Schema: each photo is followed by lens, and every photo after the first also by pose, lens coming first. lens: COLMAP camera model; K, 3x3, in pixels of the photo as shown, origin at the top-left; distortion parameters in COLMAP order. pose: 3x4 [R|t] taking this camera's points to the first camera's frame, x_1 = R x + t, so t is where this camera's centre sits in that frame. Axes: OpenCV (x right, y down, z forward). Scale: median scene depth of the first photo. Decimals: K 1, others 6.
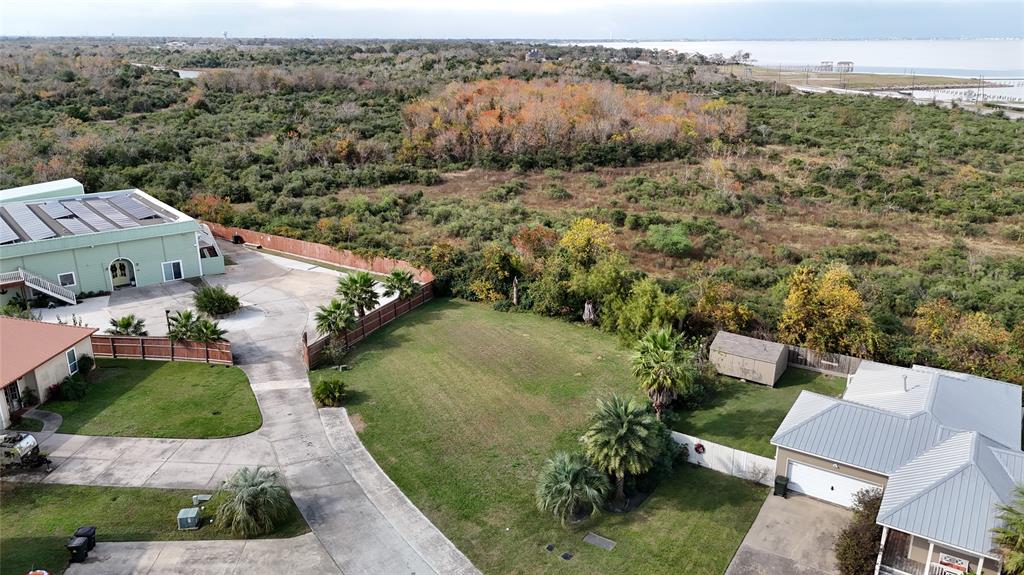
lens RADIAL K [[761.3, 0, 512.0], [0, 761.3, 287.5], [0, 0, 1]] dist [0.082156, -0.077883]
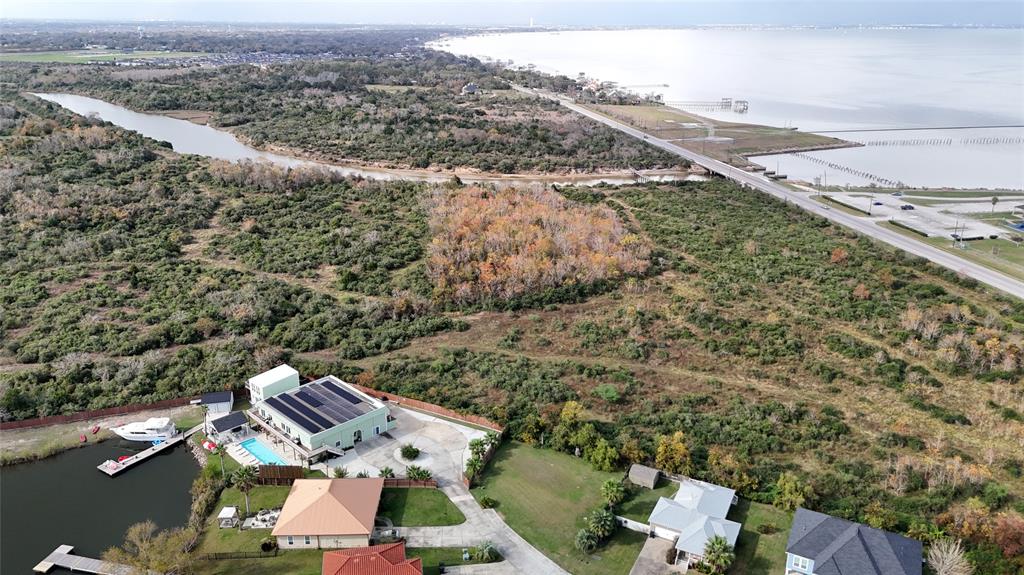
lens RADIAL K [[758.8, 0, 512.0], [0, 758.8, 287.5], [0, 0, 1]] dist [0.085119, -0.077725]
pose [[0.995091, -0.030884, 0.094023, -0.295911], [0.028821, 0.999315, 0.023218, -0.519173], [-0.094675, -0.020394, 0.995299, -1.257676]]
